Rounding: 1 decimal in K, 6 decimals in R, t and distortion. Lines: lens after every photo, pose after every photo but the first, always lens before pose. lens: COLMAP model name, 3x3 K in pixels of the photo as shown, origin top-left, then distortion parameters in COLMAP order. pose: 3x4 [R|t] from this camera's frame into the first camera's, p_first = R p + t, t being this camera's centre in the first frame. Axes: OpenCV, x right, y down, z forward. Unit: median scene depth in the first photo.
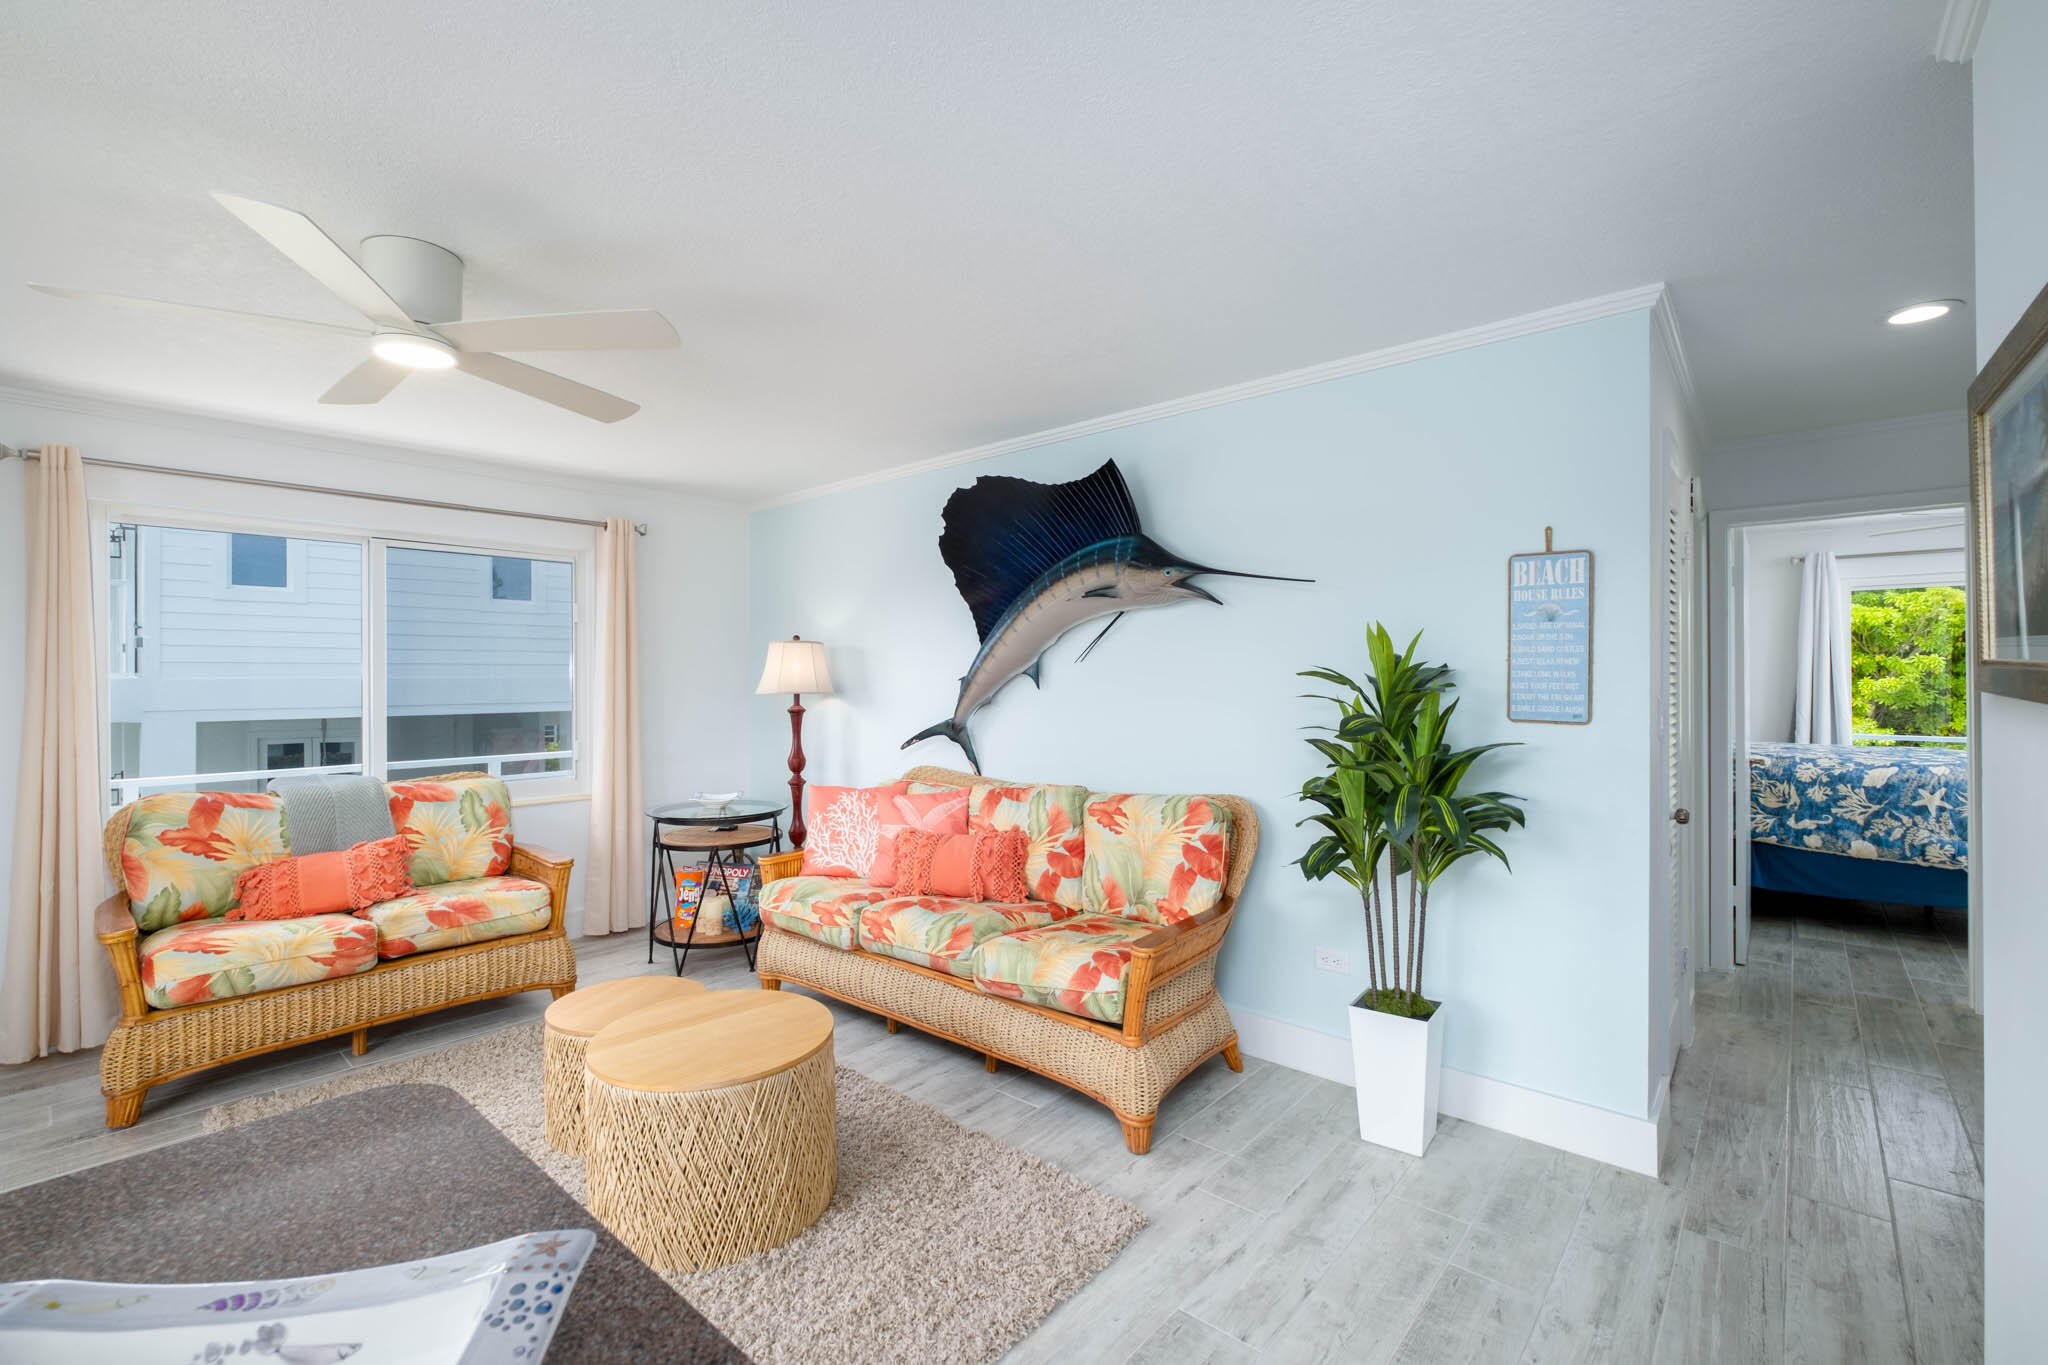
lens RADIAL K [[890.0, 0, 1024.0], [0, 890.0, 682.5], [0, 0, 1]] dist [-0.000896, 0.000148]
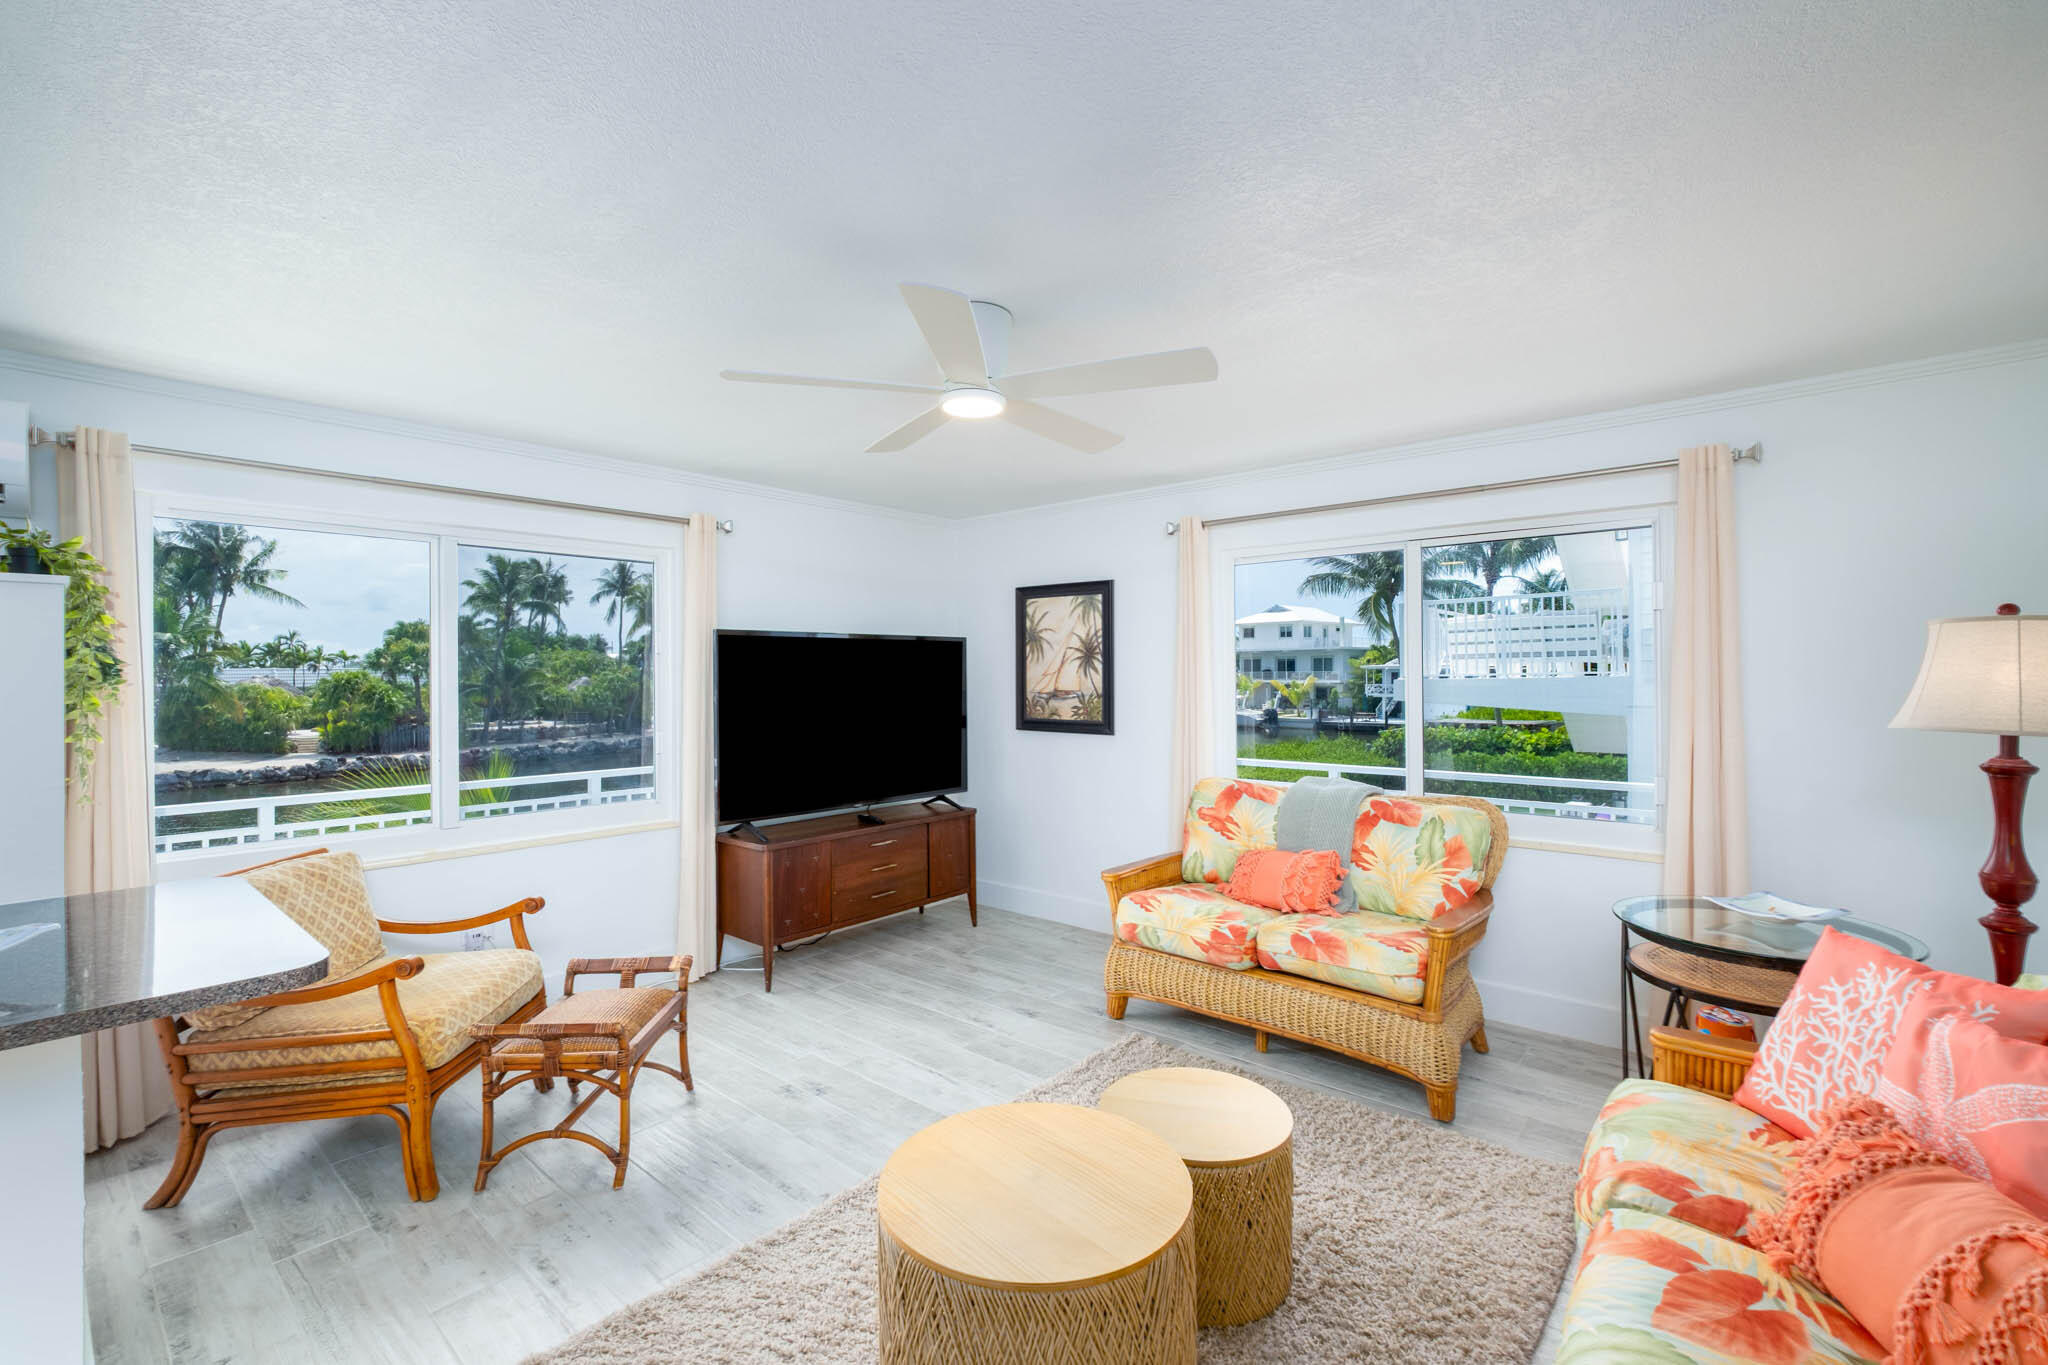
lens RADIAL K [[890.0, 0, 1024.0], [0, 890.0, 682.5], [0, 0, 1]] dist [-0.000896, 0.000148]
pose [[-0.003172, 0.012258, -0.999920, 0.266354], [-0.001329, 0.999924, 0.012262, -0.023552], [0.999994, 0.001368, -0.003155, 0.656853]]
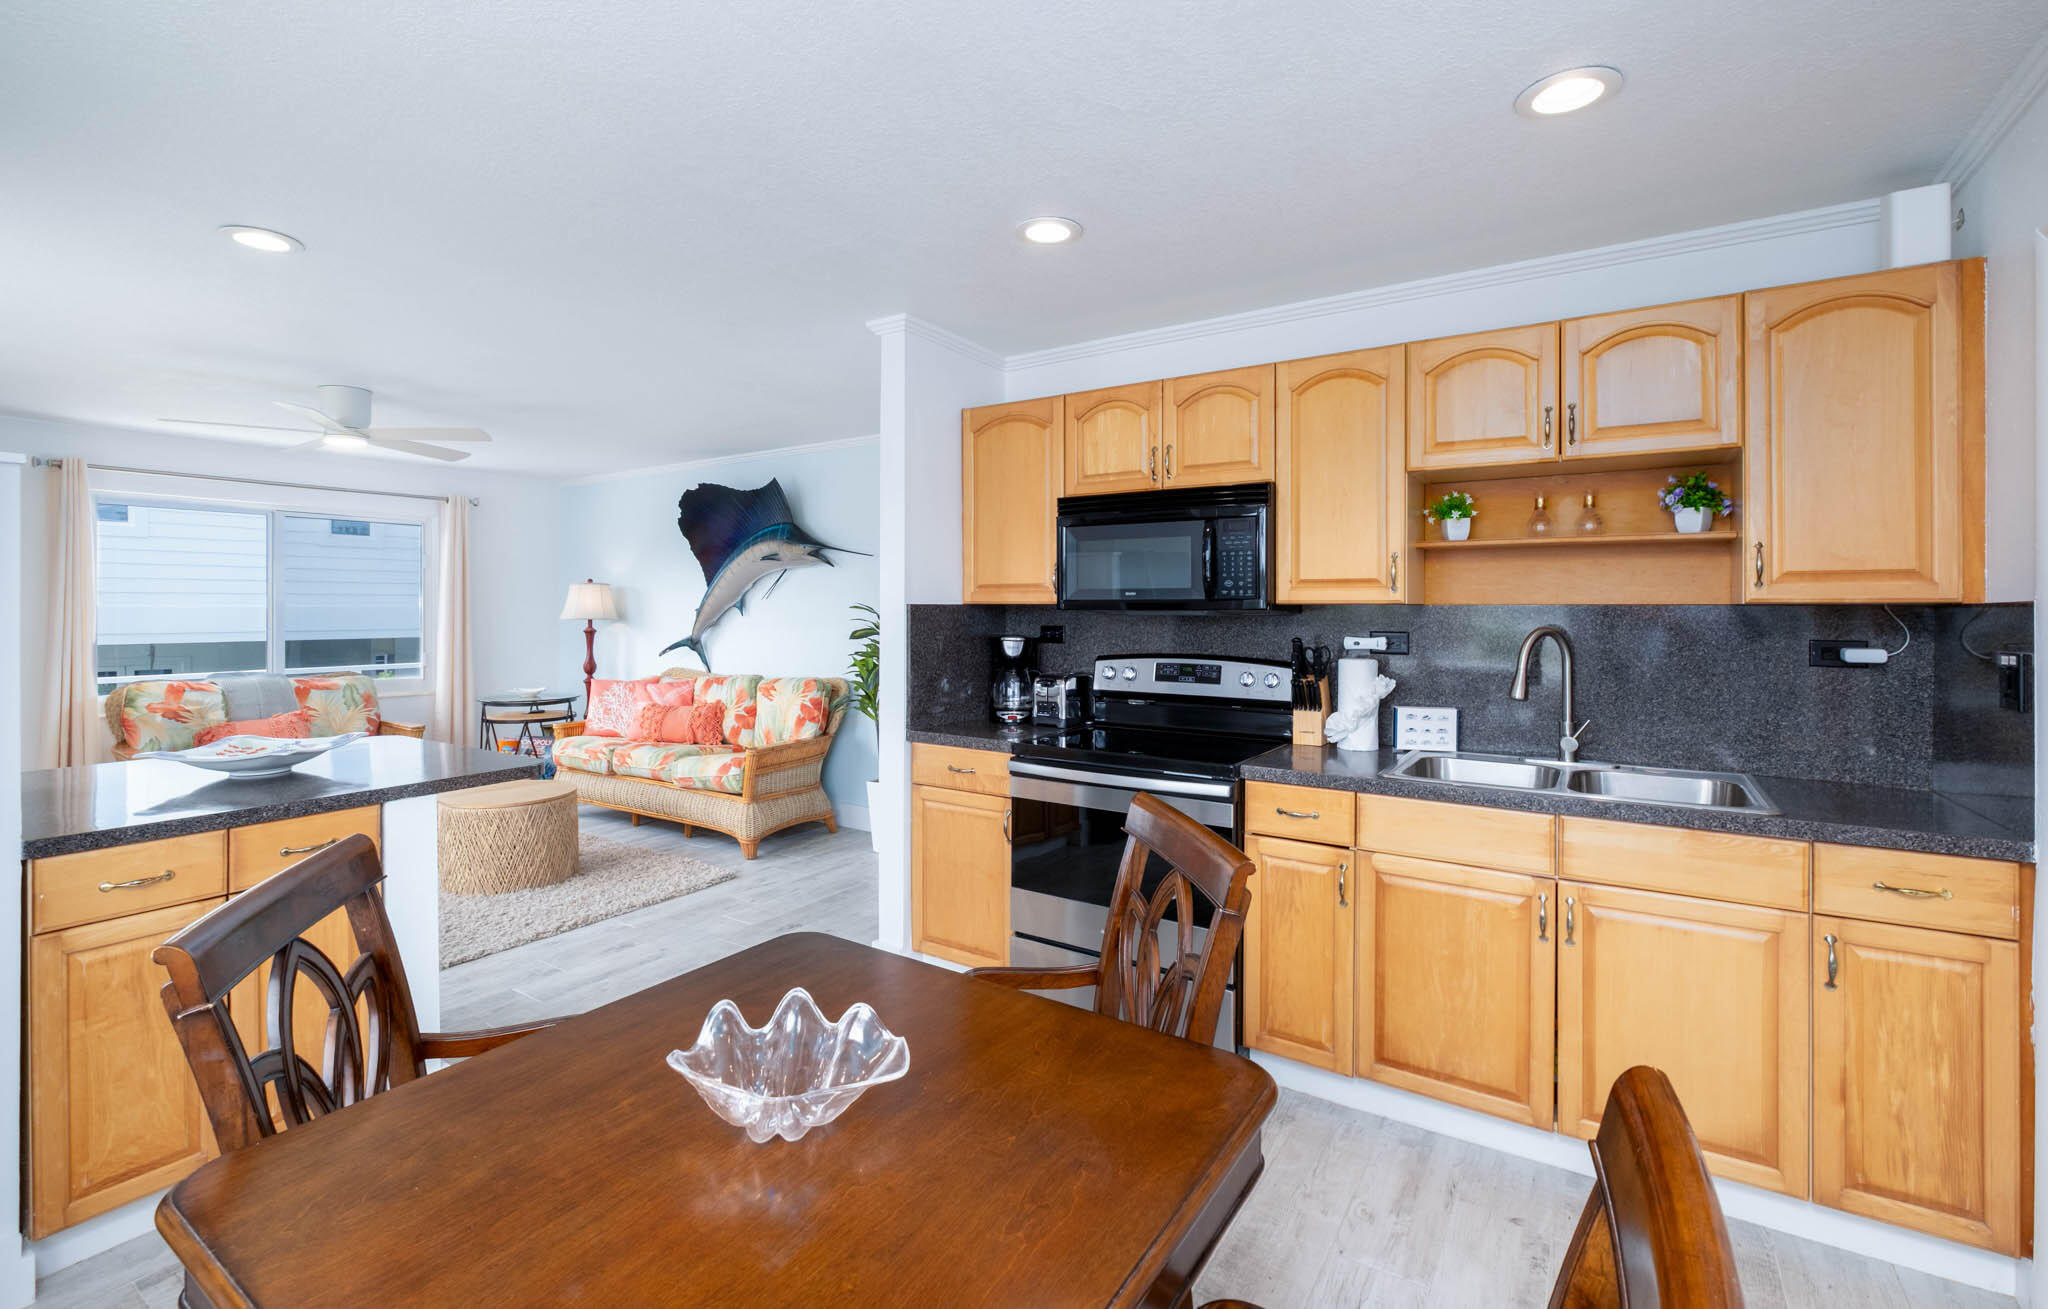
lens RADIAL K [[905.9, 0, 1021.1], [0, 905.9, 608.7], [0, 0, 1]] dist [0.002005, 0.000076]
pose [[0.991466, 0.003464, 0.130322, 0.321476], [-0.002921, 0.999986, -0.004360, -0.000136], [-0.130335, 0.003943, 0.991462, -0.713759]]
